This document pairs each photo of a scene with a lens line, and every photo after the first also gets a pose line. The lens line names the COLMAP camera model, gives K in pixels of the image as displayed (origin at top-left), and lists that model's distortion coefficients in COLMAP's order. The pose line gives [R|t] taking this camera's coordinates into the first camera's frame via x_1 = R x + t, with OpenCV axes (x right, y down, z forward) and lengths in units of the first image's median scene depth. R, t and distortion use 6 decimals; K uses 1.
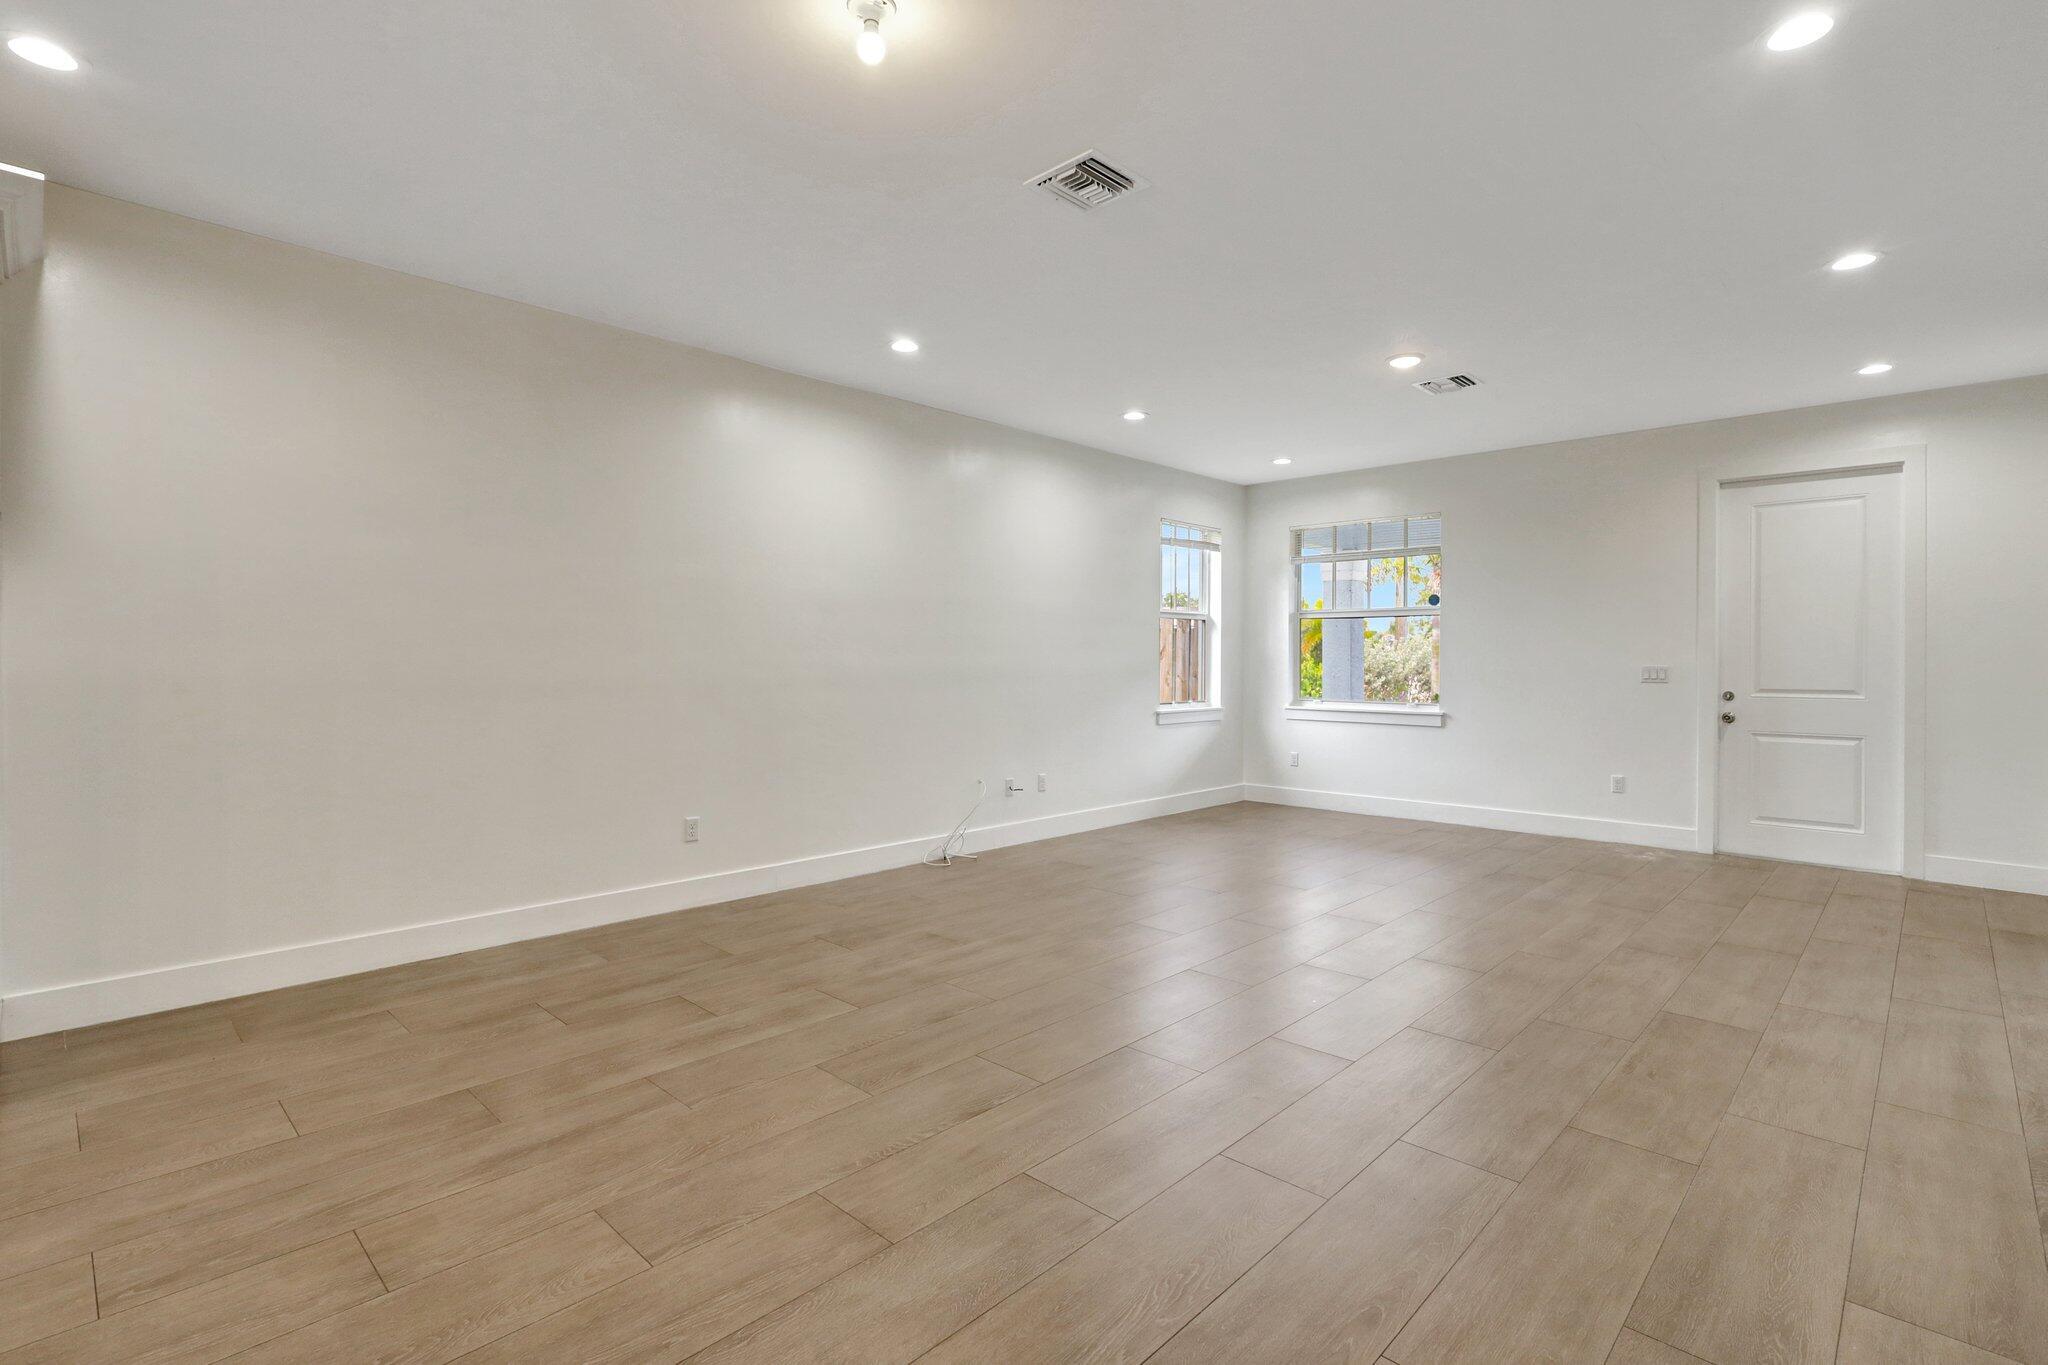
lens RADIAL K [[950.7, 0, 1003.9], [0, 950.7, 649.0], [0, 0, 1]] dist [-0.004209, 0.000971]
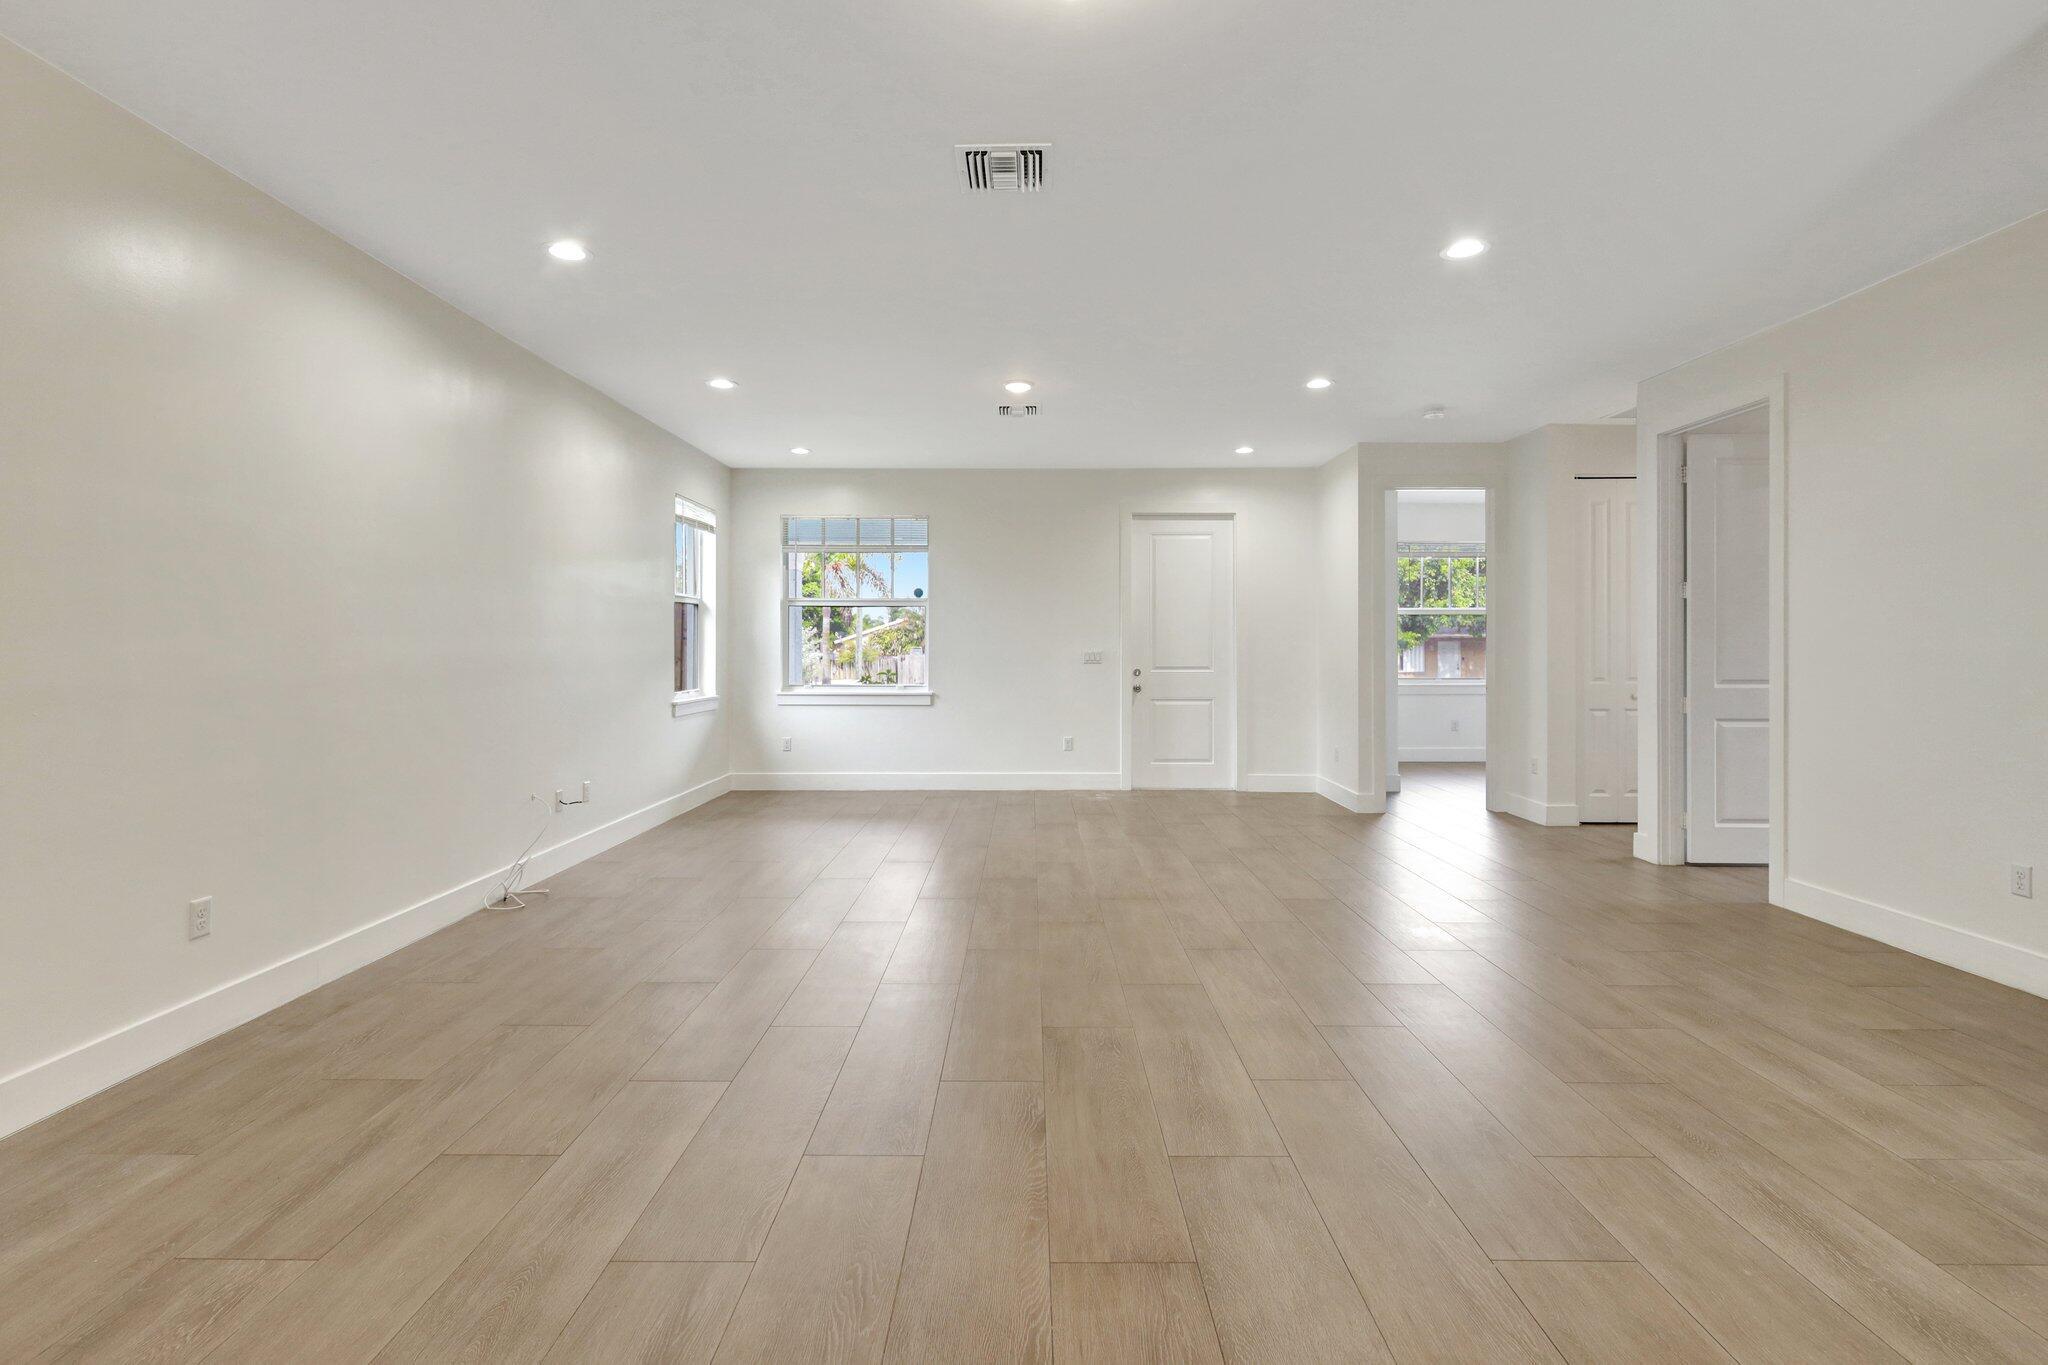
lens RADIAL K [[950.7, 0, 991.7], [0, 950.7, 622.2], [0, 0, 1]] dist [-0.004209, 0.000971]
pose [[0.726637, 0.015668, 0.686842, -0.318851], [-0.005499, 0.999841, -0.016990, 0.002372], [-0.686999, 0.008569, 0.726608, 0.154878]]
